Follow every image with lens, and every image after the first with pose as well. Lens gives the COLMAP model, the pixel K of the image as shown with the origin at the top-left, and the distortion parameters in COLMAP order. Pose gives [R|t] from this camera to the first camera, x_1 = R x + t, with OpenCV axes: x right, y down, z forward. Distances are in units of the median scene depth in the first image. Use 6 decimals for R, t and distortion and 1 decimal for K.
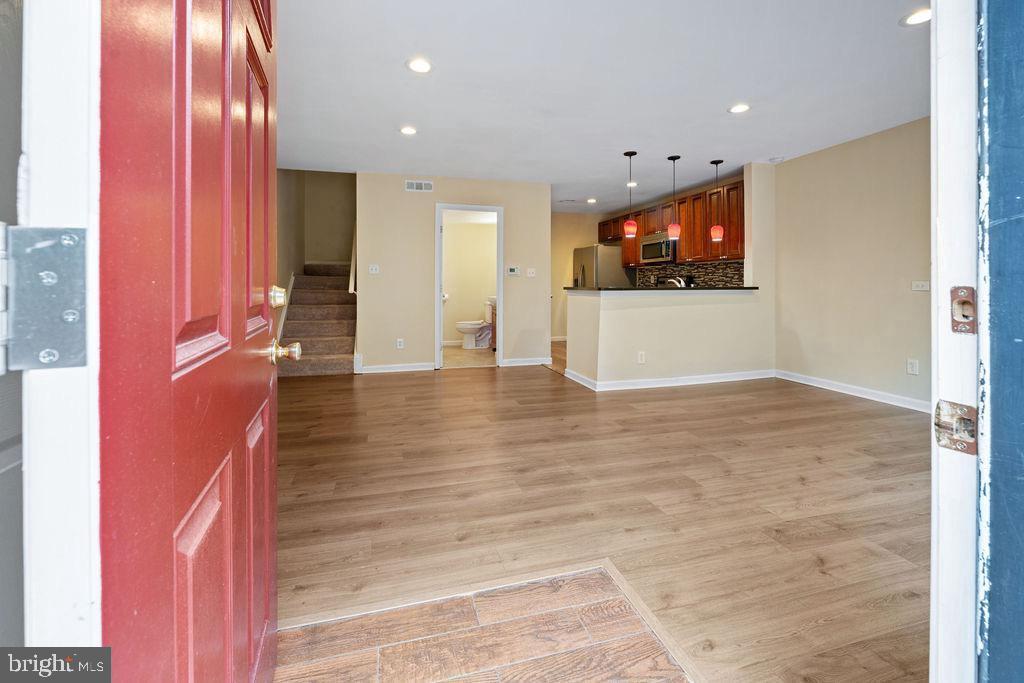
lens RADIAL K [[431.5, 0, 499.9], [0, 431.5, 283.2], [0, 0, 1]] dist [-0.000662, 0.000629]
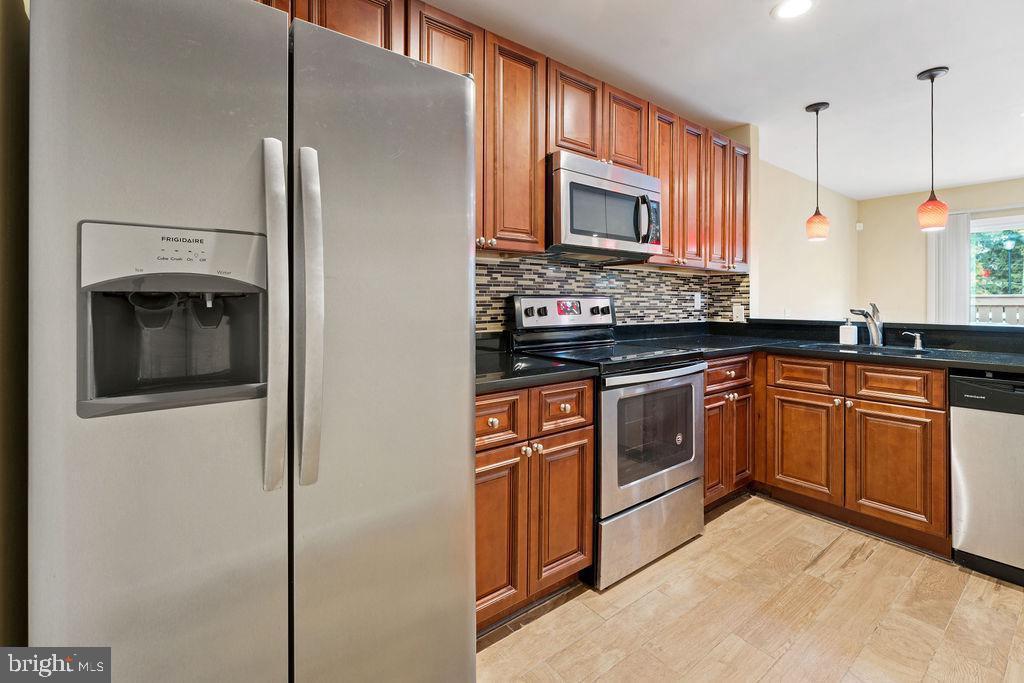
lens RADIAL K [[446.6, 0, 500.3], [0, 446.6, 307.6], [0, 0, 1]] dist [-0.008625, 0.000082]
pose [[-0.373767, -0.014285, 0.927413, 0.095927], [-0.007848, 0.999894, 0.012238, -0.011242], [-0.927489, -0.002704, -0.373839, 1.492420]]
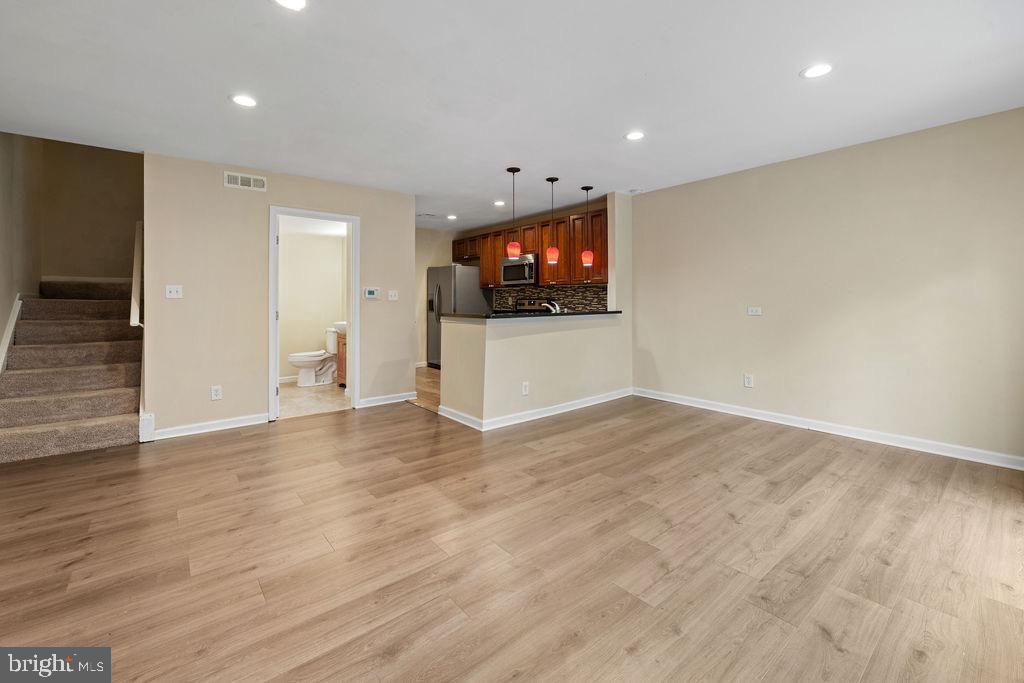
lens RADIAL K [[431.5, 0, 499.8], [0, 431.5, 297.2], [0, 0, 1]] dist [-0.000662, 0.000629]
pose [[0.920040, -0.000782, 0.391823, -0.077476], [0.002280, 0.999992, -0.003358, -0.019455], [-0.391817, 0.003983, 0.920034, 0.135883]]
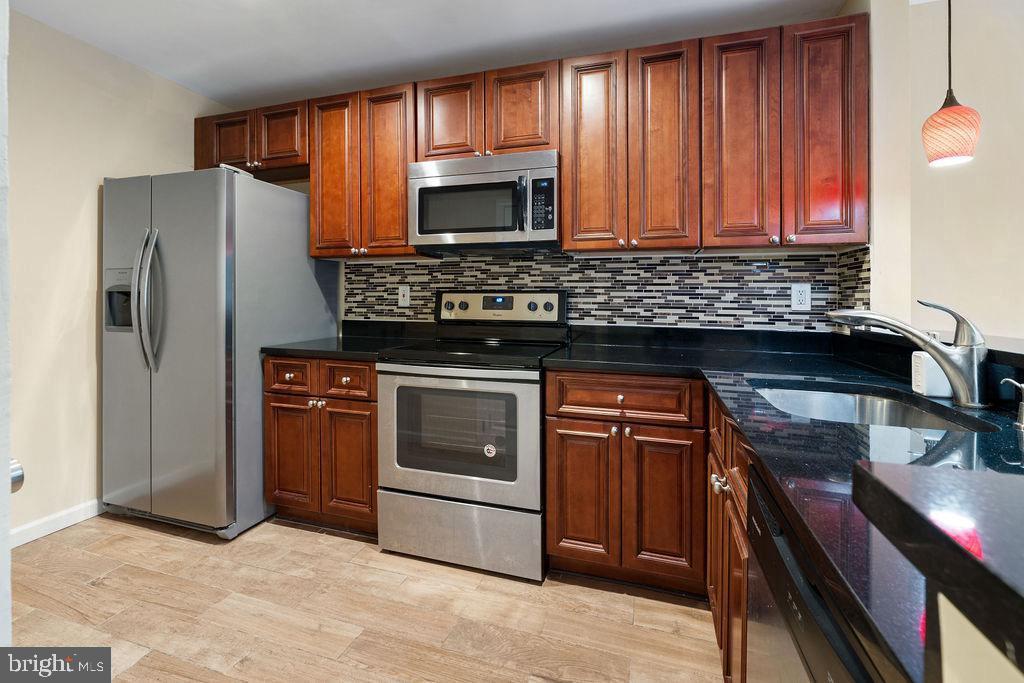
lens RADIAL K [[446.6, 0, 508.9], [0, 446.6, 306.1], [0, 0, 1]] dist [-0.008625, 0.000082]
pose [[0.537125, -0.013872, 0.843389, 0.115170], [-0.010651, 0.999674, 0.023226, -0.013522], [-0.843436, -0.021458, 0.536802, 0.995048]]
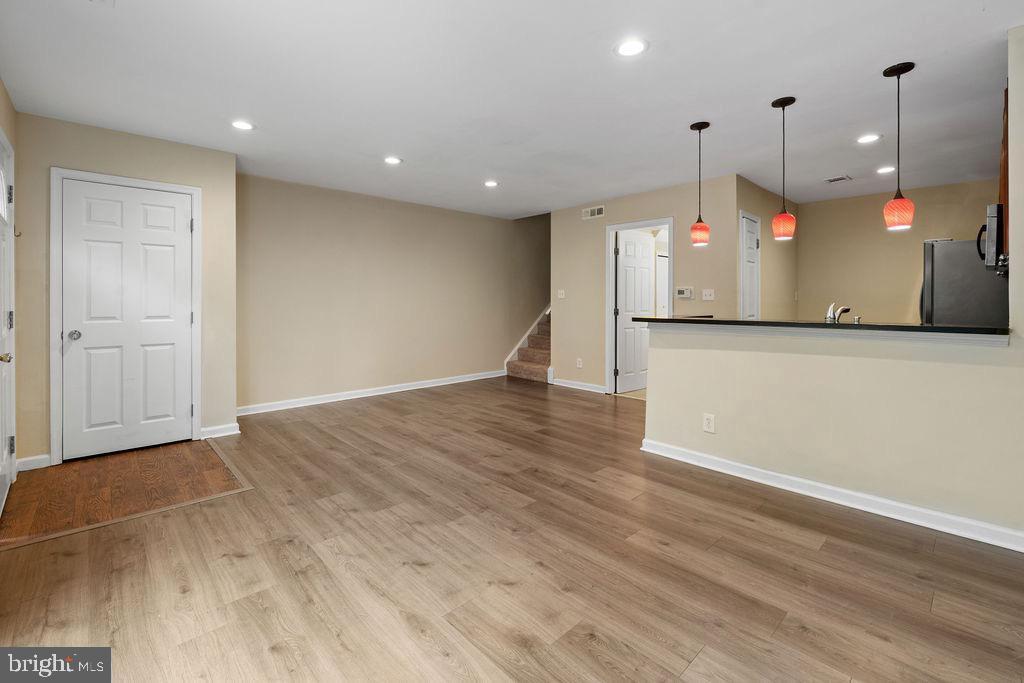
lens RADIAL K [[446.6, 0, 513.1], [0, 446.6, 295.8], [0, 0, 1]] dist [-0.008625, 0.000082]
pose [[0.463450, -0.008951, -0.886078, 0.685472], [0.000349, 0.999951, -0.009919, -0.016237], [0.886123, 0.004287, 0.463431, 0.346427]]
